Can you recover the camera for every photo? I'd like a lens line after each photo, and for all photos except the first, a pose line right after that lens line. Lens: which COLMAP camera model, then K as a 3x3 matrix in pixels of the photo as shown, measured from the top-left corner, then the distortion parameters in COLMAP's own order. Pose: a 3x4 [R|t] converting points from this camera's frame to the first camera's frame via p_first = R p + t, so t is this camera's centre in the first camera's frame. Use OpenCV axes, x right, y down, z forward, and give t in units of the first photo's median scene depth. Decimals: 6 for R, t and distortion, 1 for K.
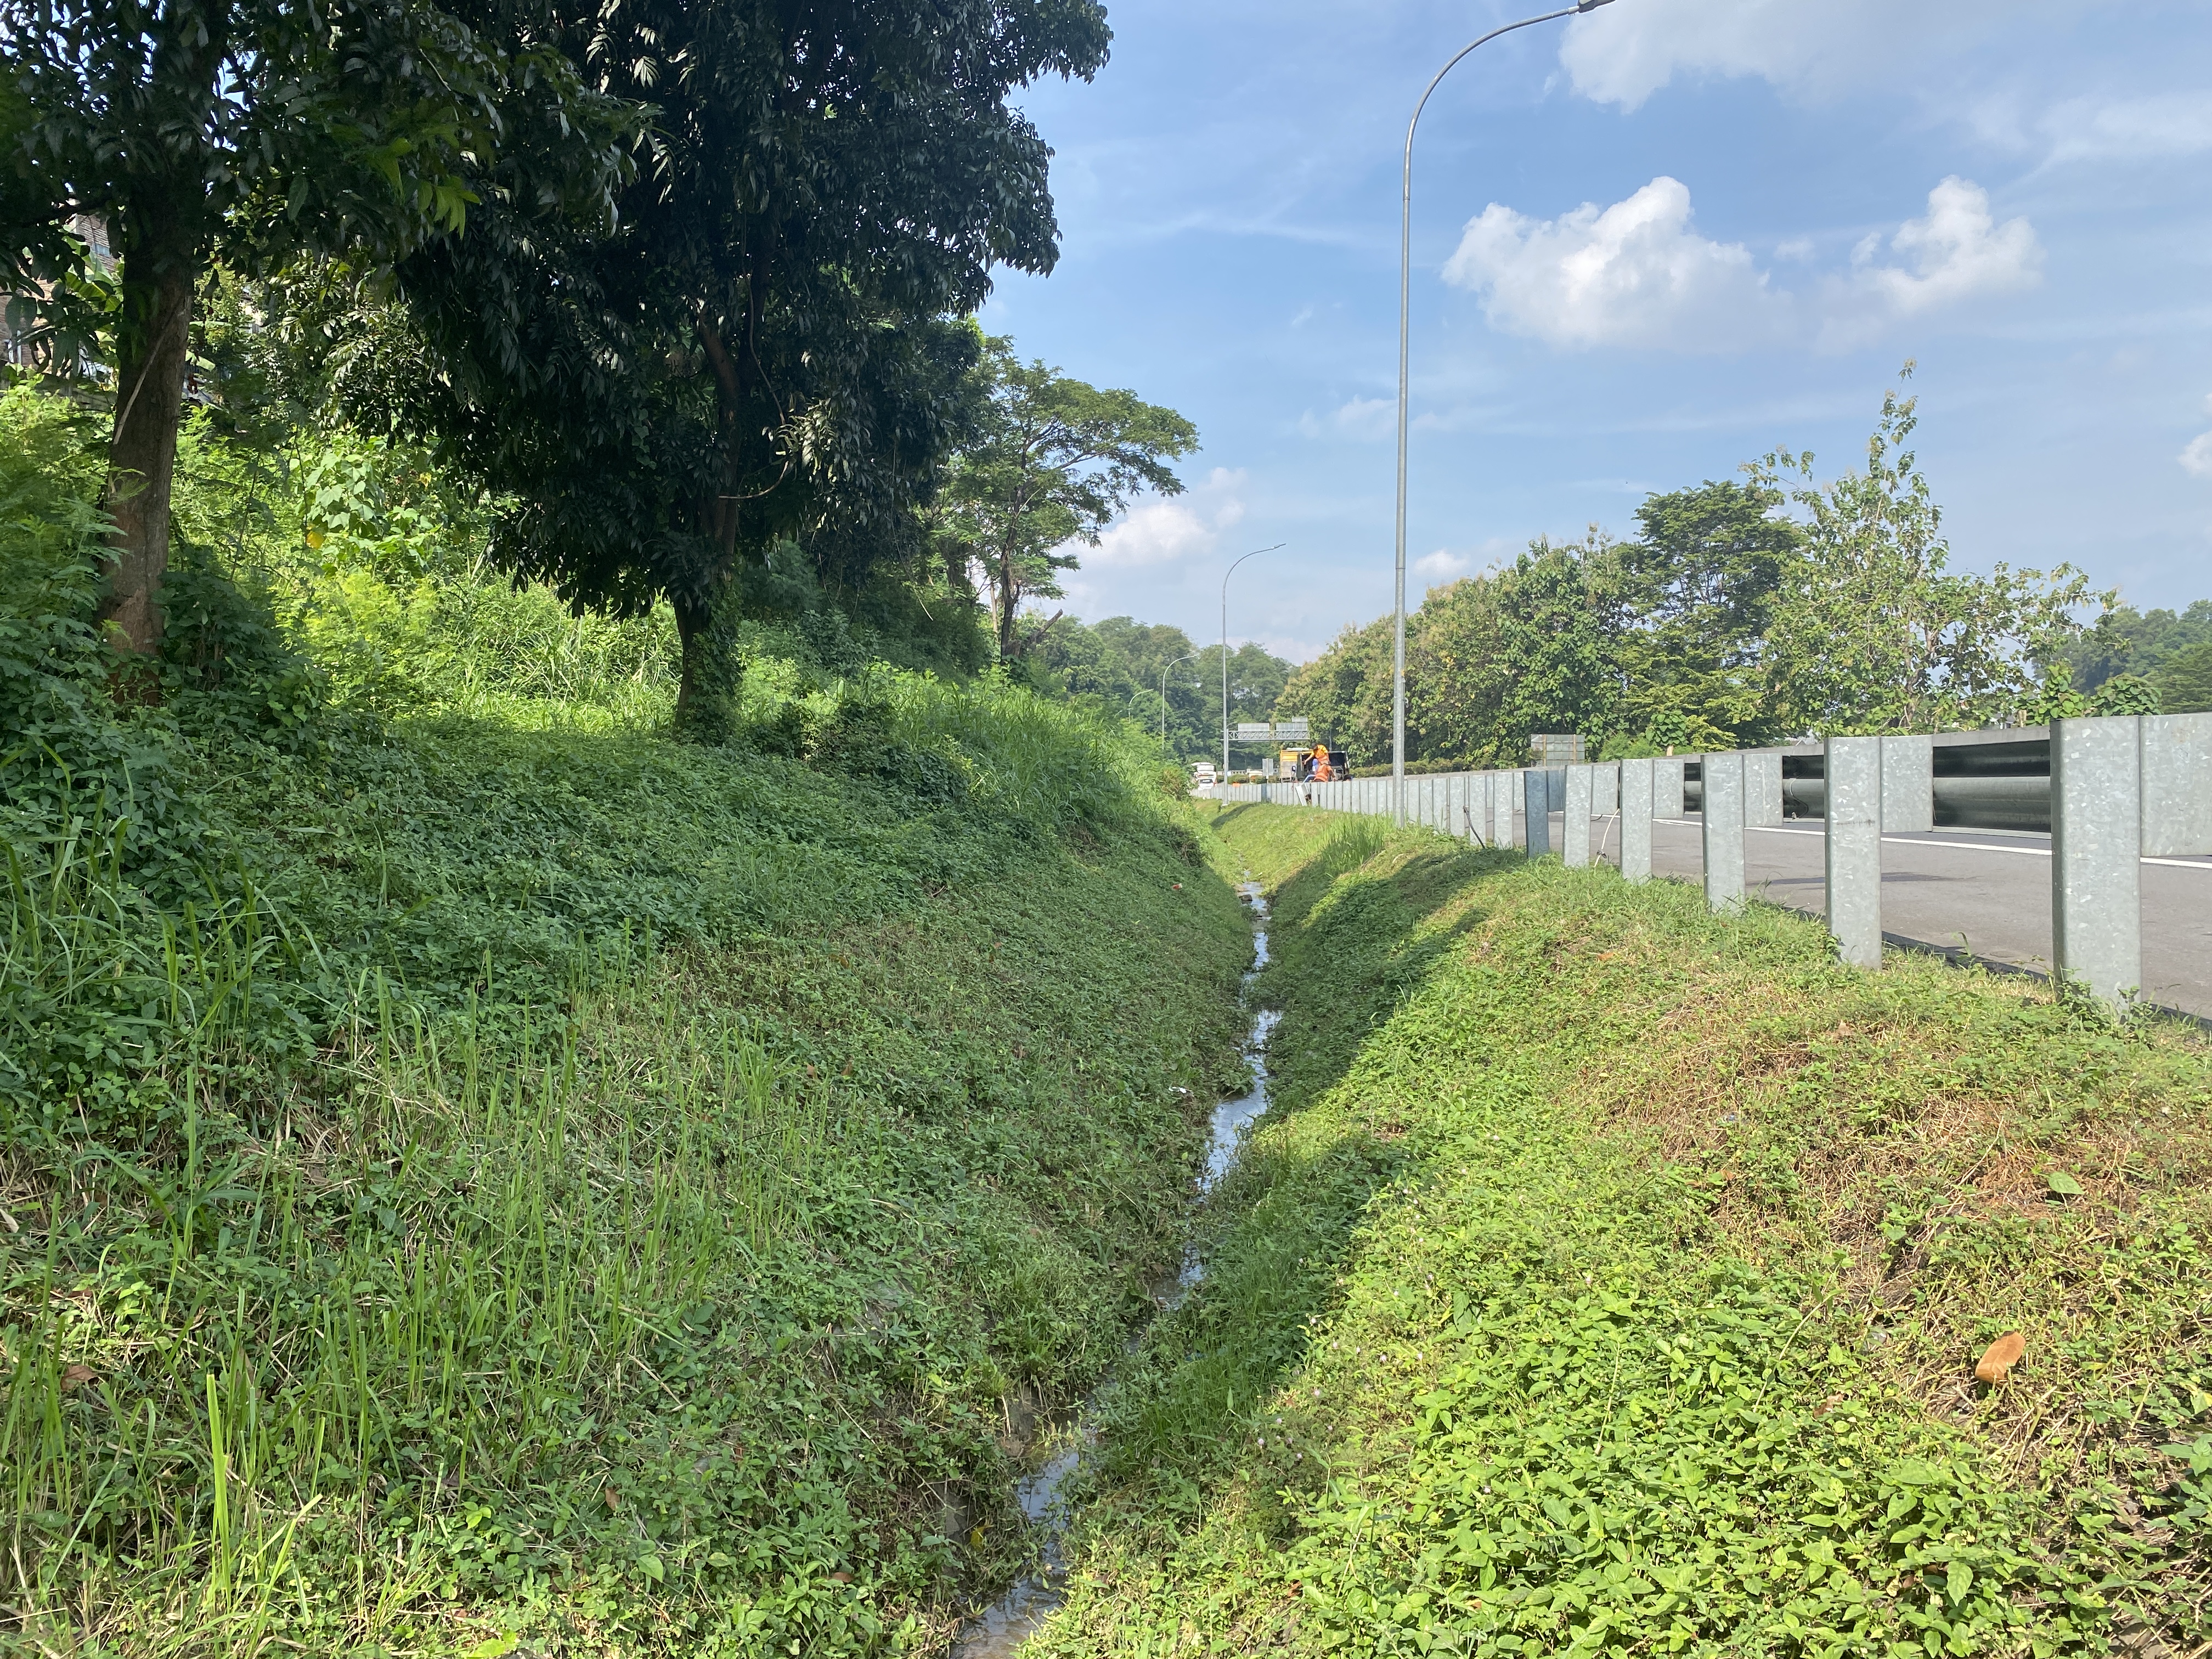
lens RADIAL K [[1651.1, 0, 1059.8], [0, 1651.1, 861.5], [0, 0, 1]] dist [0.027016, -0.038406]
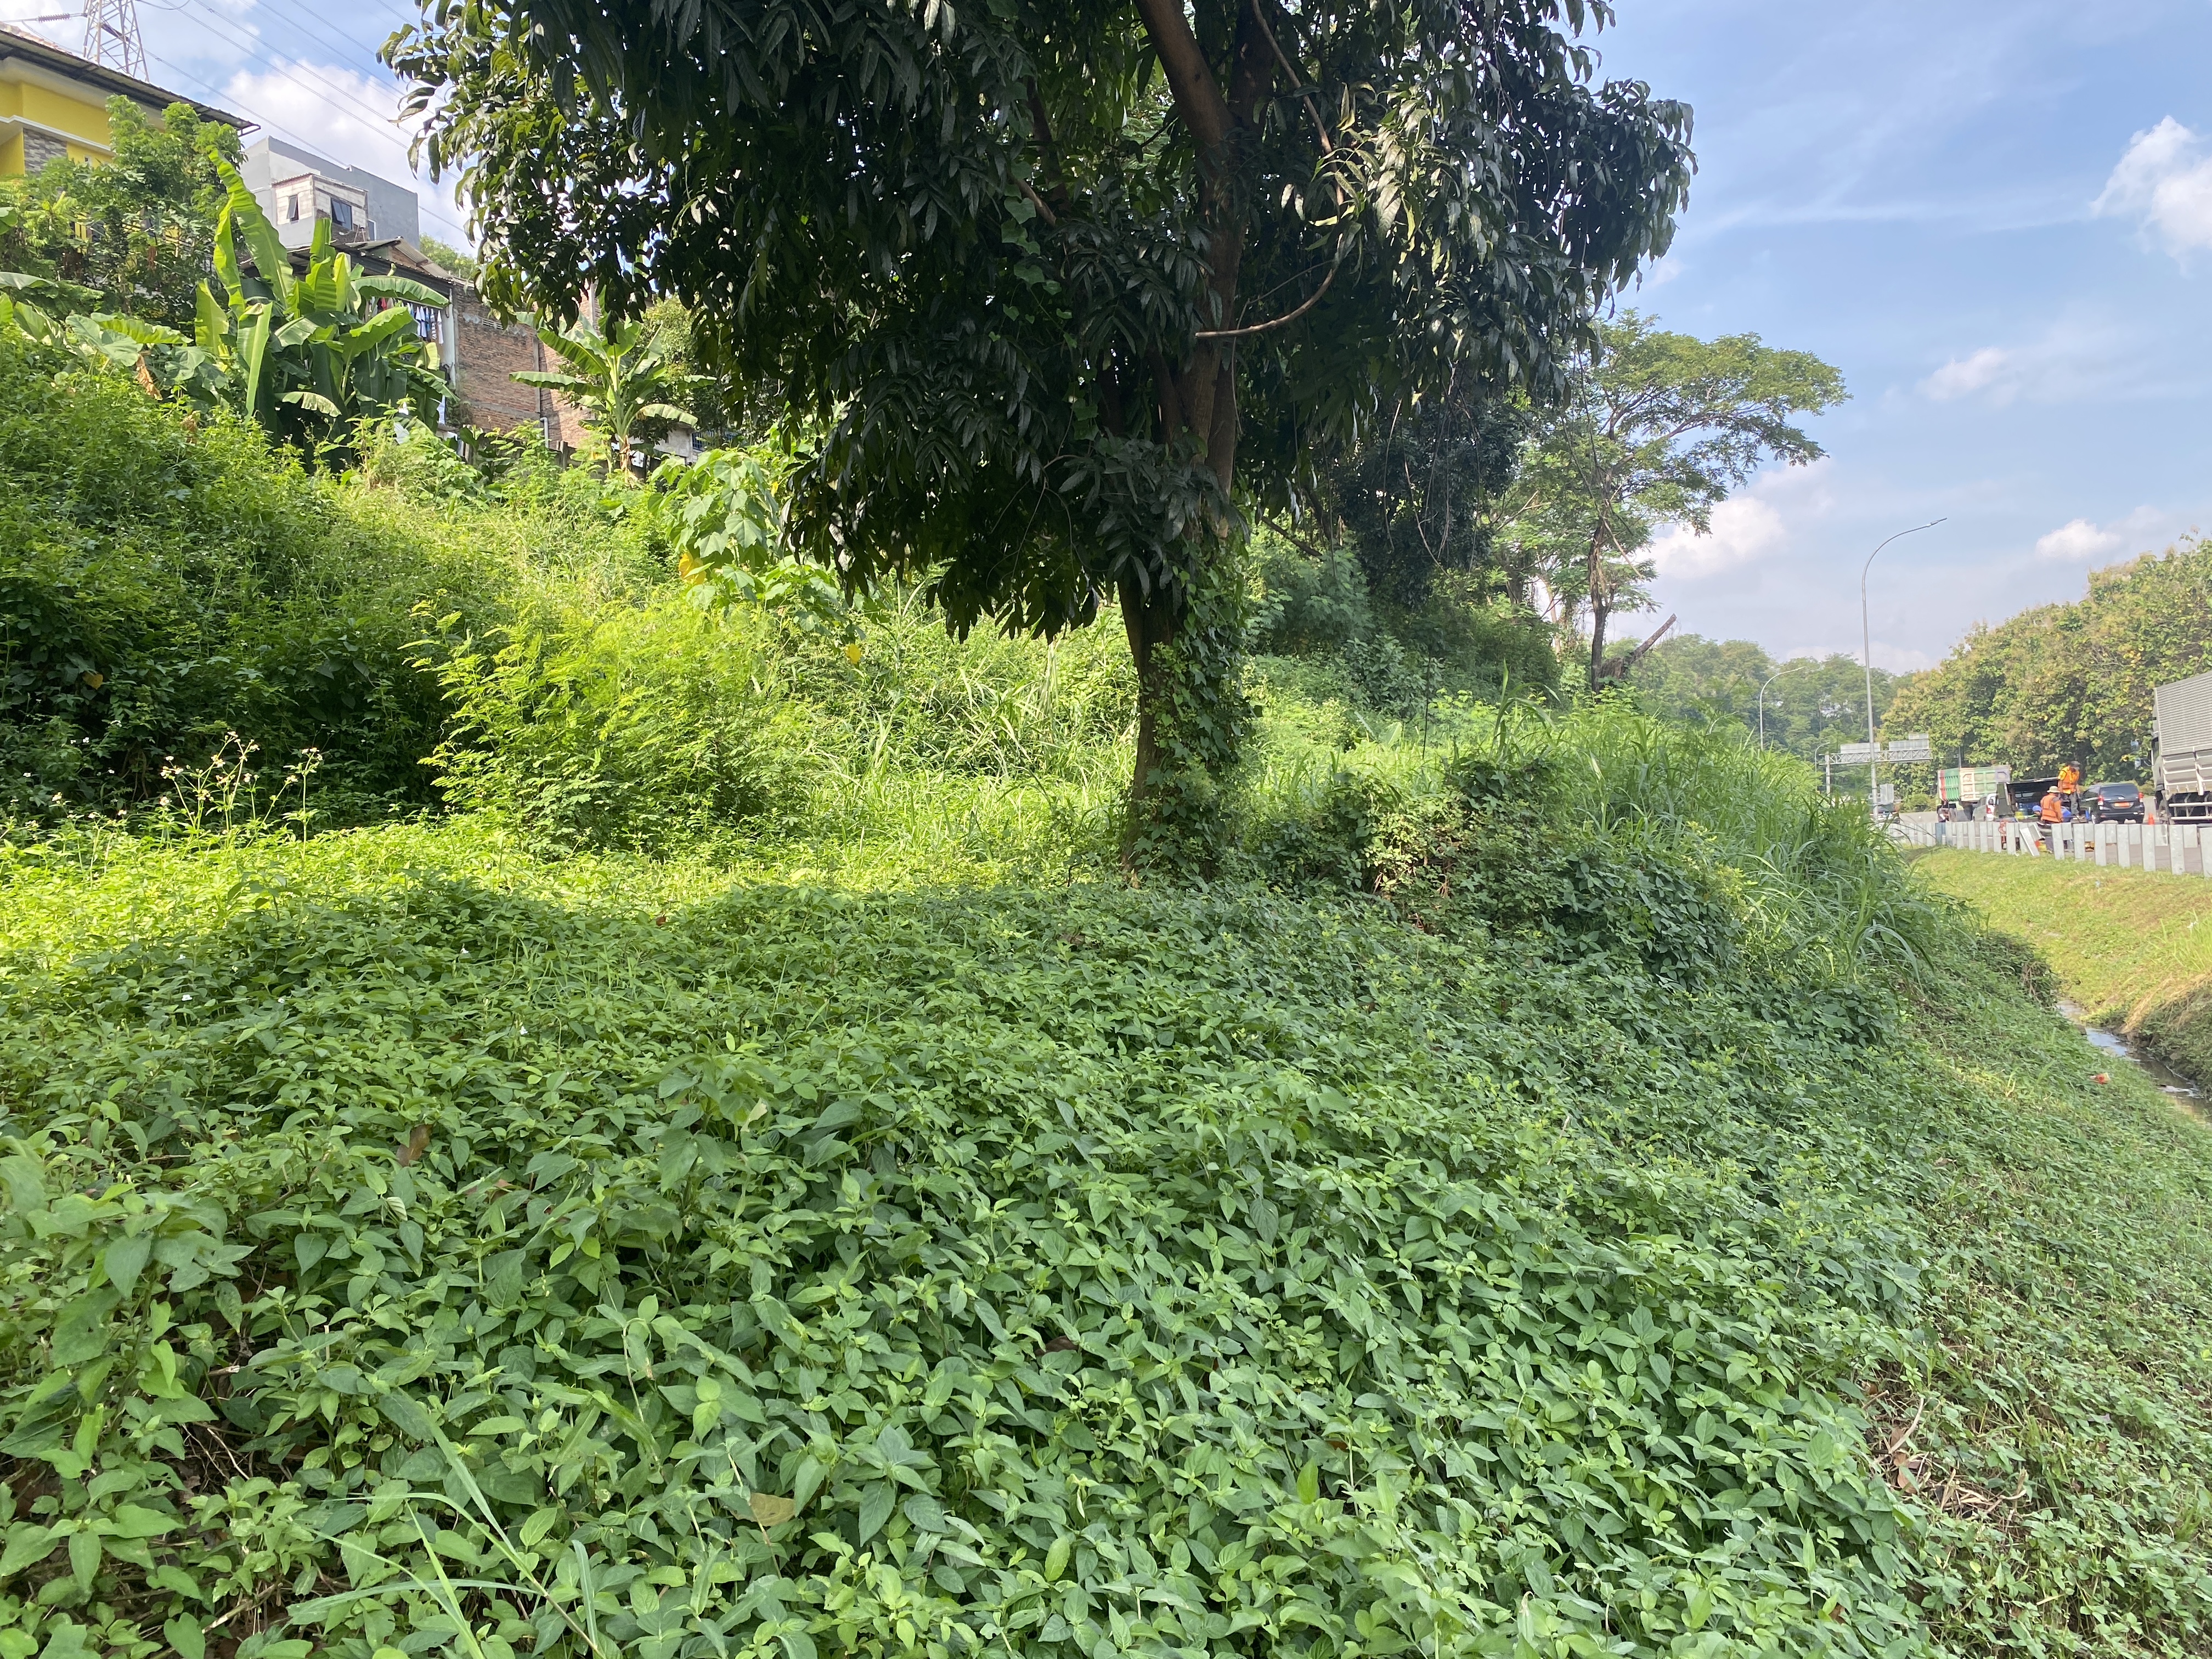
lens RADIAL K [[1651.1, 0, 1086.7], [0, 1651.1, 839.2], [0, 0, 1]] dist [0.027016, -0.038406]
pose [[0.952032, -0.036631, -0.303800, -0.017905], [0.024496, 0.998746, -0.043661, -0.011369], [0.305018, 0.034124, 0.951735, 0.100595]]
